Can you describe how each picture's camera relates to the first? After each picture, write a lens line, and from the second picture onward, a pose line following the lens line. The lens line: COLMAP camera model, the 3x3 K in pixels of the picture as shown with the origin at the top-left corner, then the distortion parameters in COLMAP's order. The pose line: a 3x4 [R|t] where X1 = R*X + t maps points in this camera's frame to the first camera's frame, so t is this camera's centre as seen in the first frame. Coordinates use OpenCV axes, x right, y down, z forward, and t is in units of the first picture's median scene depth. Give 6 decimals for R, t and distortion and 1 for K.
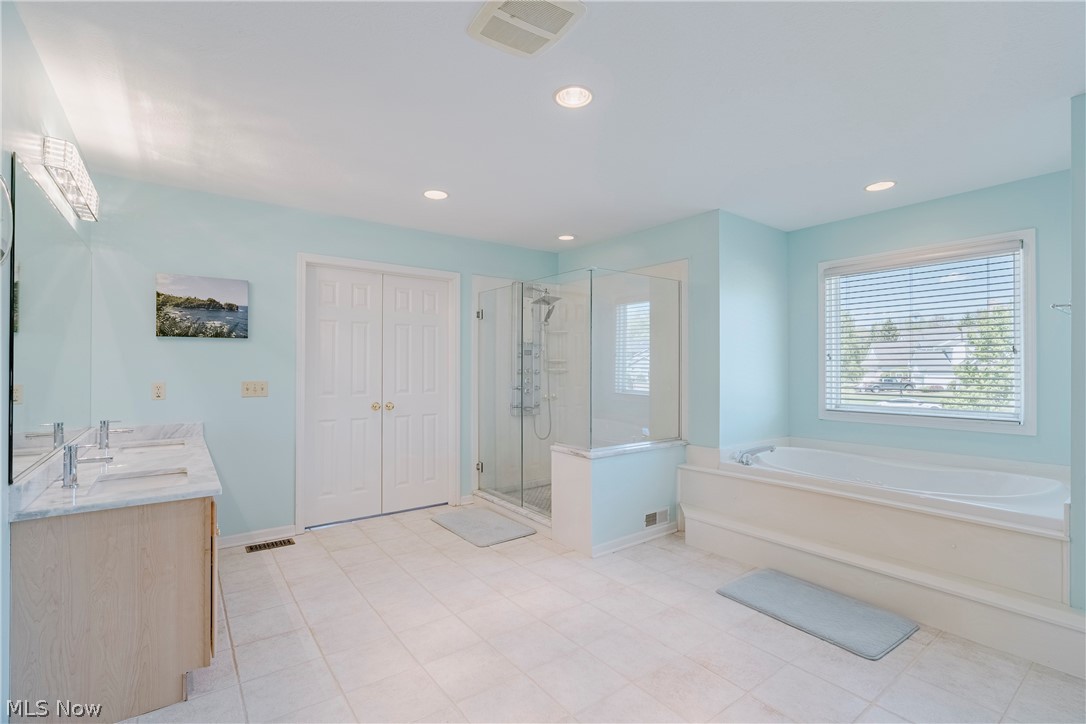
lens RADIAL K [[499.0, 0, 545.5], [0, 499.0, 363.2], [0, 0, 1]] dist [-0.009423, 0.003039]
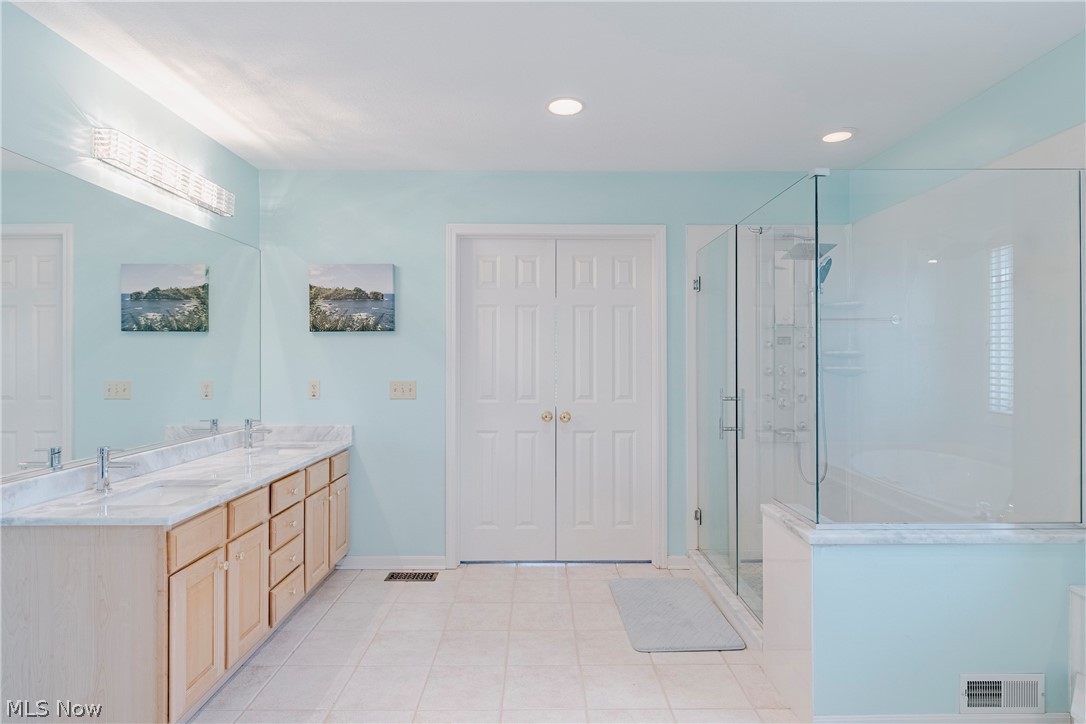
lens RADIAL K [[593.0, 0, 540.4], [0, 593.0, 361.1], [0, 0, 1]] dist [-0.000500, 0.001434]
pose [[0.804752, -0.002303, -0.593607, 0.218334], [0.004831, 0.999985, 0.002670, 0.000569], [0.593592, -0.005016, 0.804751, 0.327162]]
